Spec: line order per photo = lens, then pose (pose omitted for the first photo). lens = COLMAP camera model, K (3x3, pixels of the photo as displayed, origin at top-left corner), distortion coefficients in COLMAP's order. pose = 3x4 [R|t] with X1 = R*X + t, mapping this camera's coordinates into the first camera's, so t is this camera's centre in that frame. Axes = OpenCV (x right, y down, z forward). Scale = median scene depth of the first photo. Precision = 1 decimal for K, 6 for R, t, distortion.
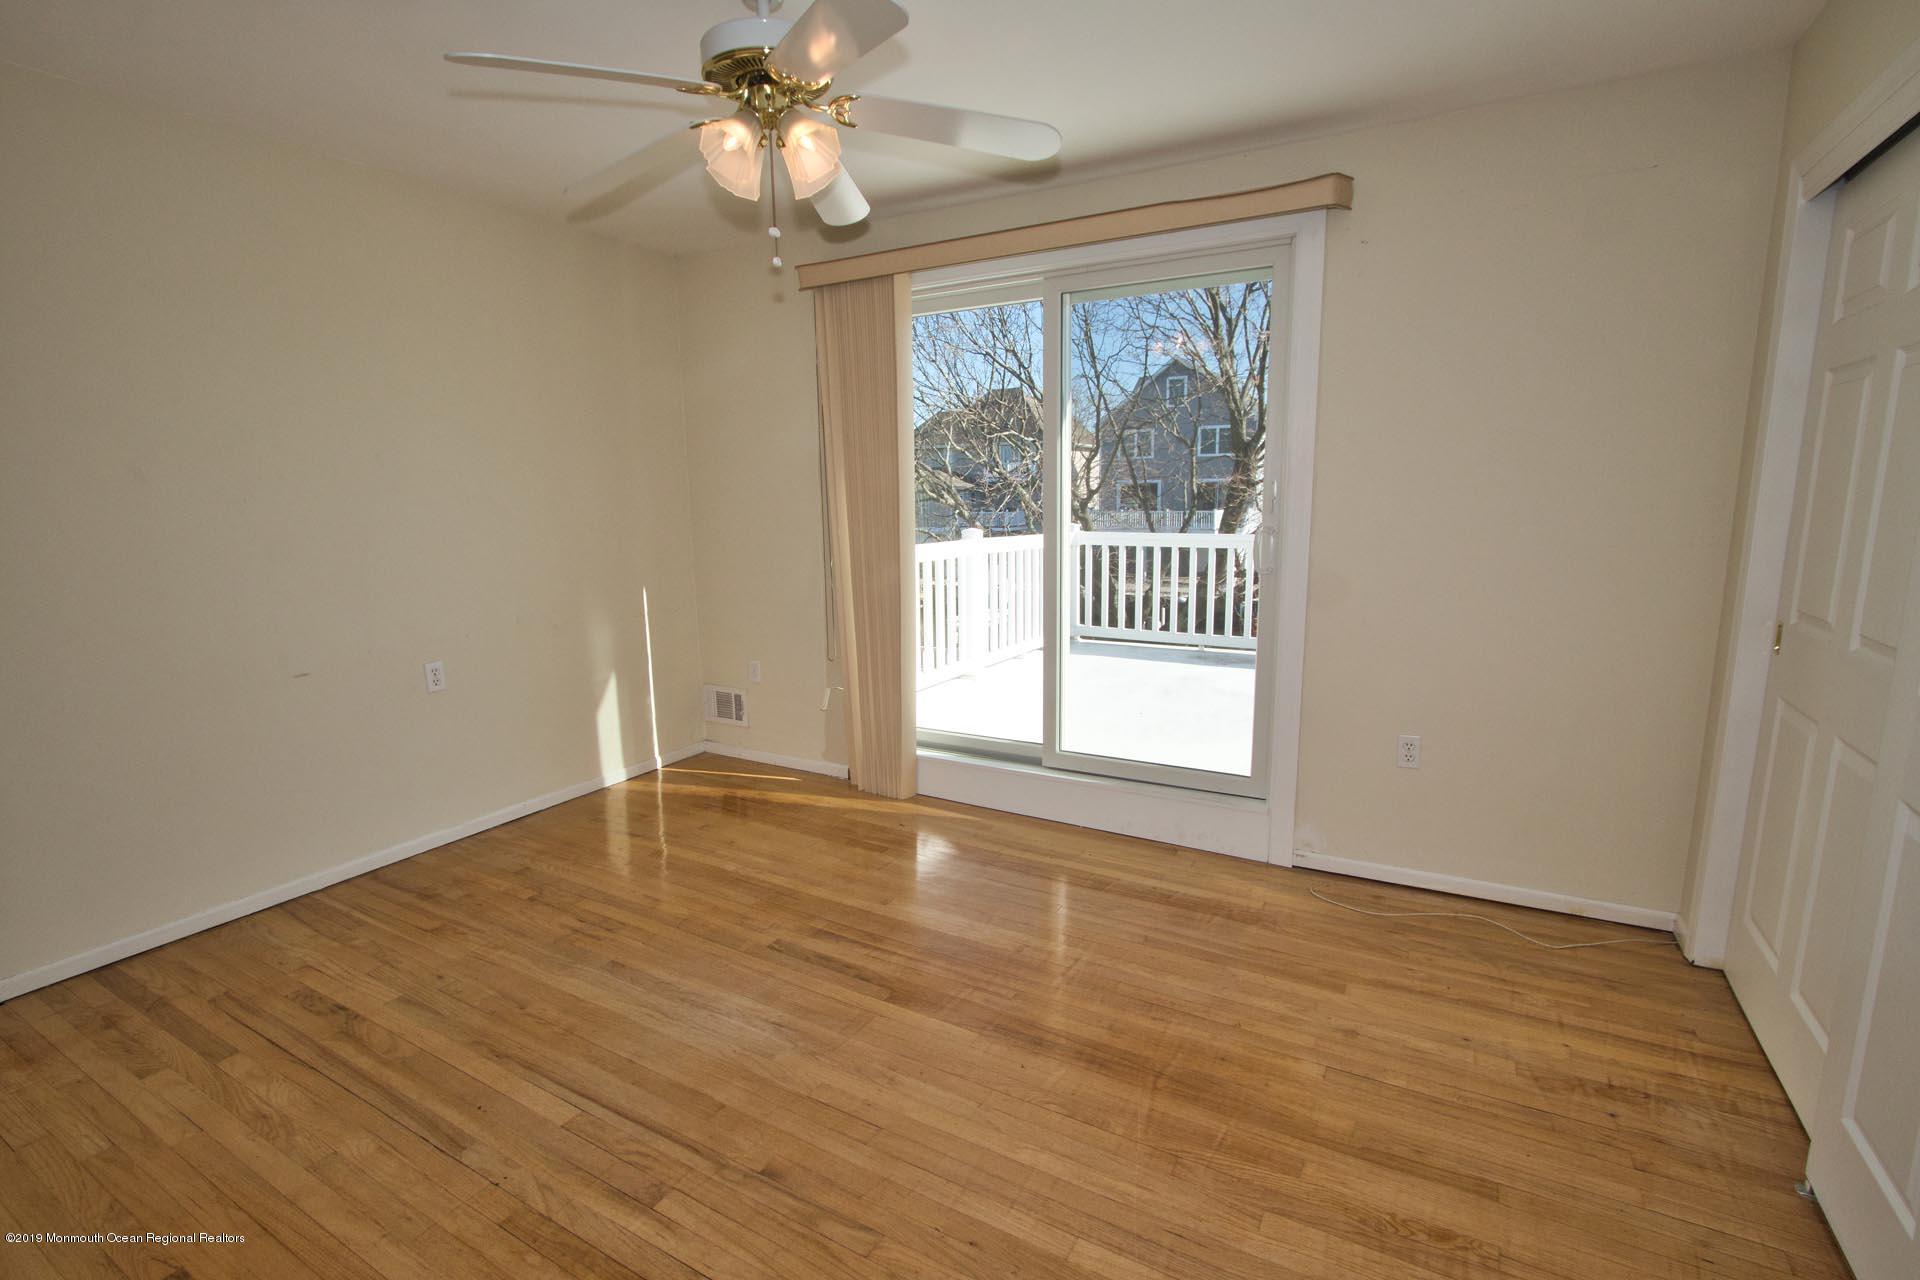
lens RADIAL K [[914.1, 0, 950.6], [0, 914.1, 644.4], [0, 0, 1]] dist [-0.014437, 0.002126]
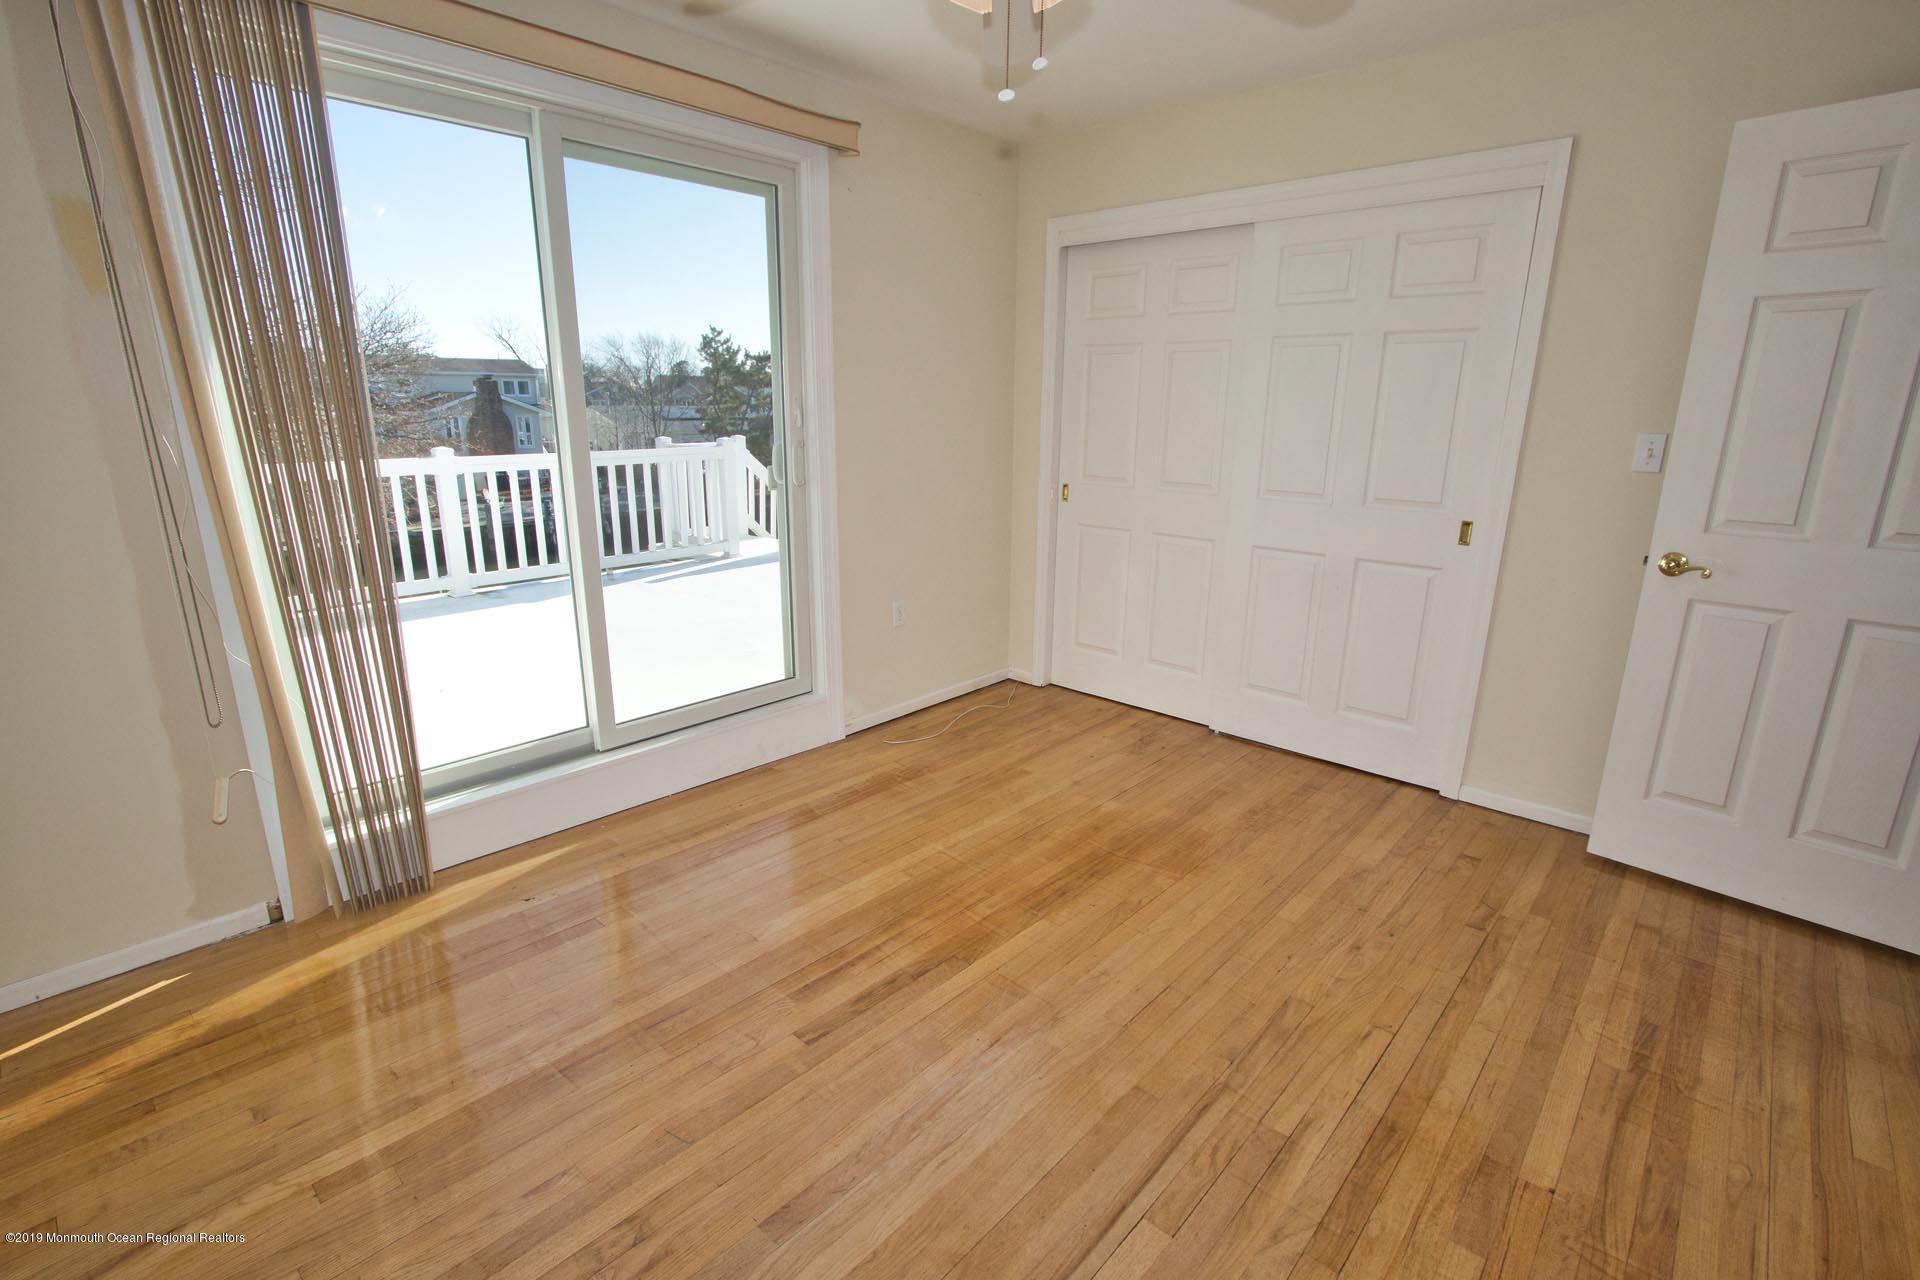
lens RADIAL K [[914.1, 0, 958.0], [0, 914.1, 634.6], [0, 0, 1]] dist [-0.014437, 0.002126]
pose [[0.184467, -0.222517, 0.957318, -0.878837], [0.147277, 0.969294, 0.196922, -0.115444], [-0.971741, 0.104665, 0.211575, 0.777833]]
